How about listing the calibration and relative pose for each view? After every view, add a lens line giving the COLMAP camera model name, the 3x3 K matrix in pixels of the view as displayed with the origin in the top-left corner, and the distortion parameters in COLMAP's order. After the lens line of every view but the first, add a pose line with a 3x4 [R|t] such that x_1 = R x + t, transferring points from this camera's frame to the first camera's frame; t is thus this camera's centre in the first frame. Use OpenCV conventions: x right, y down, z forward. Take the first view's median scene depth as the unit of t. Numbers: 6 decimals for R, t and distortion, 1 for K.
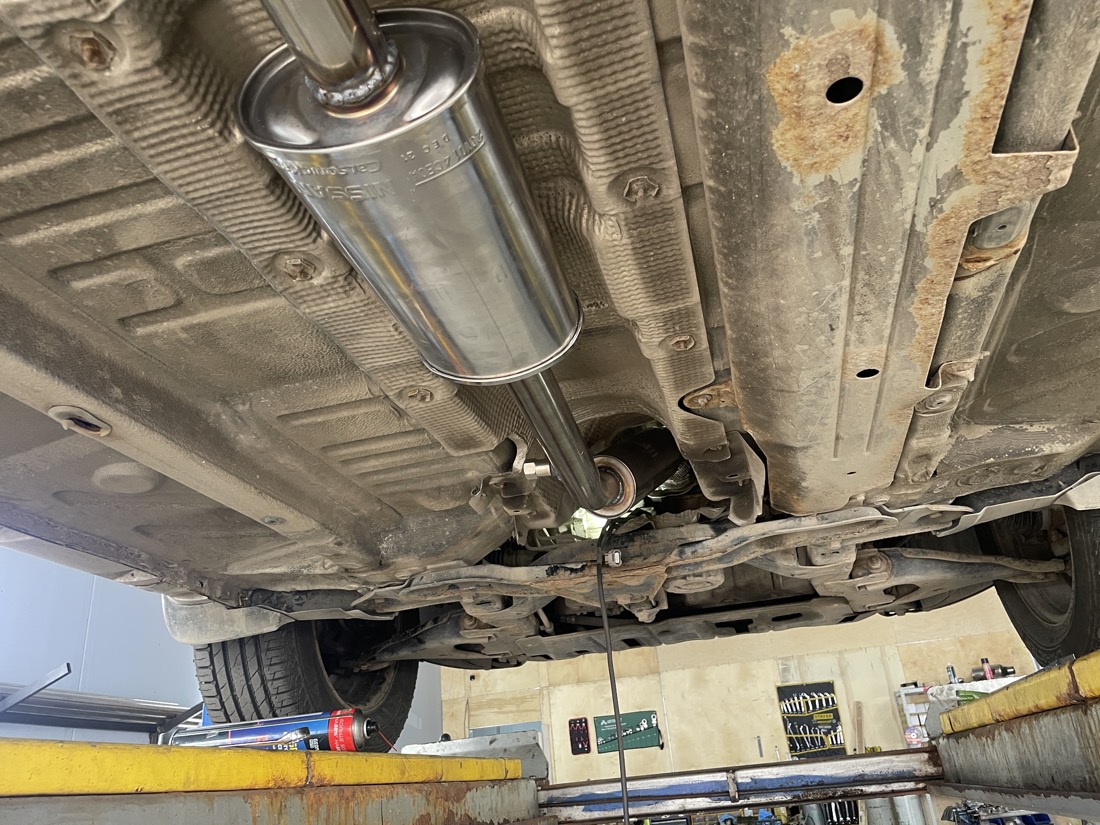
lens RADIAL K [[844.3, 0, 552.5], [0, 844.3, 412.6], [0, 0, 1]] dist [0.066342, -0.092408]
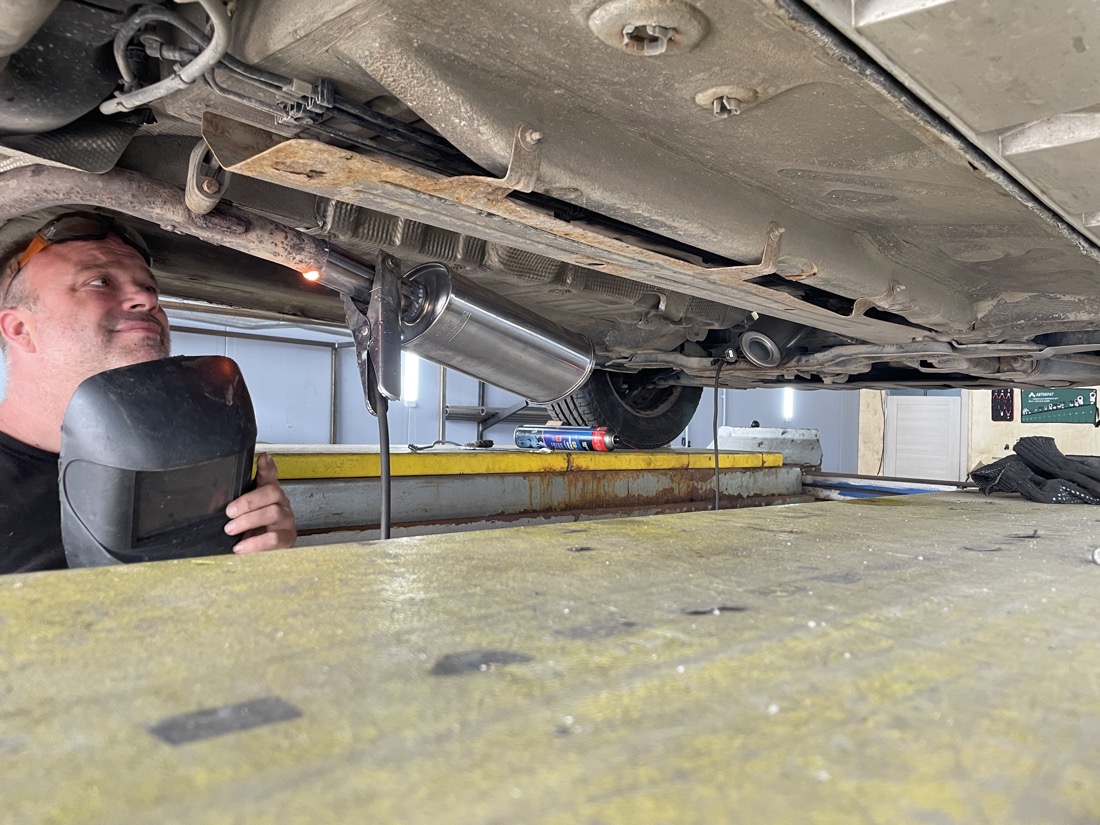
lens RADIAL K [[844.3, 0, 527.2], [0, 844.3, 417.9], [0, 0, 1]] dist [0.066342, -0.092408]
pose [[0.839538, 0.118520, -0.530216, 0.501012], [0.117572, 0.913158, 0.390282, -0.322763], [0.530427, -0.389995, 0.752696, -0.291960]]
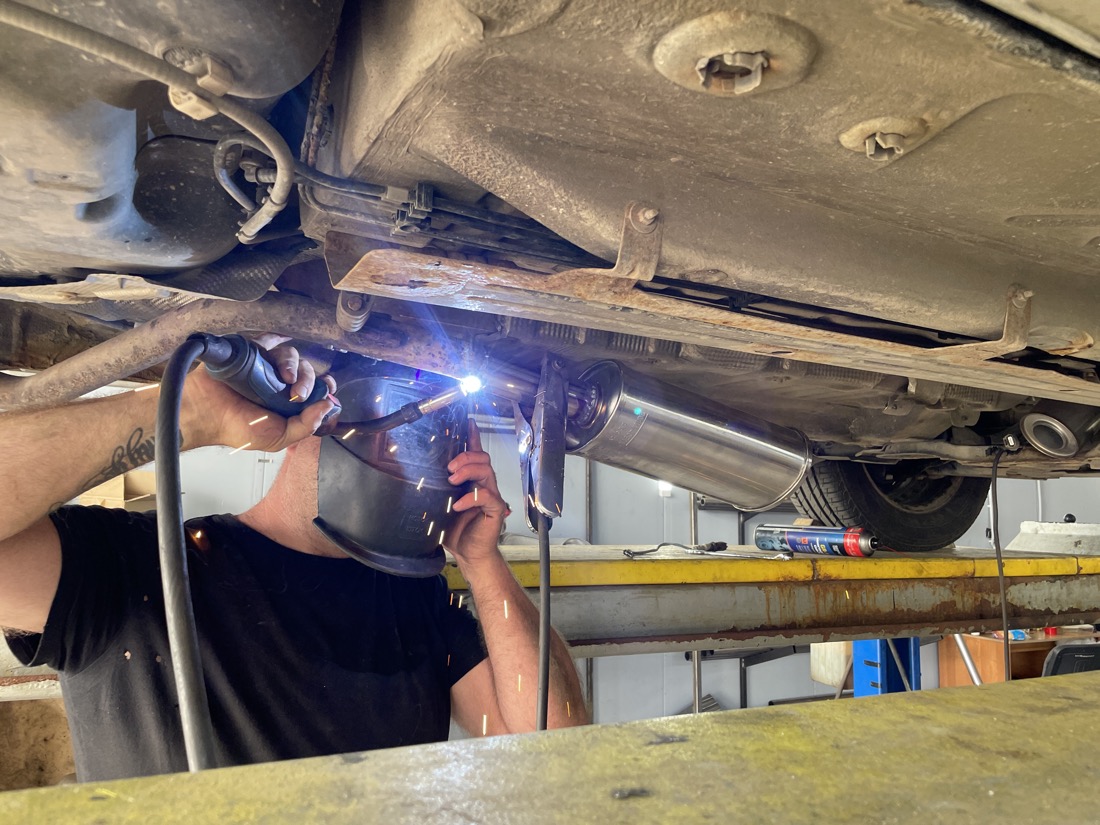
lens RADIAL K [[844.3, 0, 522.7], [0, 844.3, 403.7], [0, 0, 1]] dist [0.066342, -0.092408]
pose [[0.632124, 0.018859, -0.774638, 0.503682], [0.244407, 0.943819, 0.222420, -0.298636], [0.735313, -0.329924, 0.592001, -0.170901]]
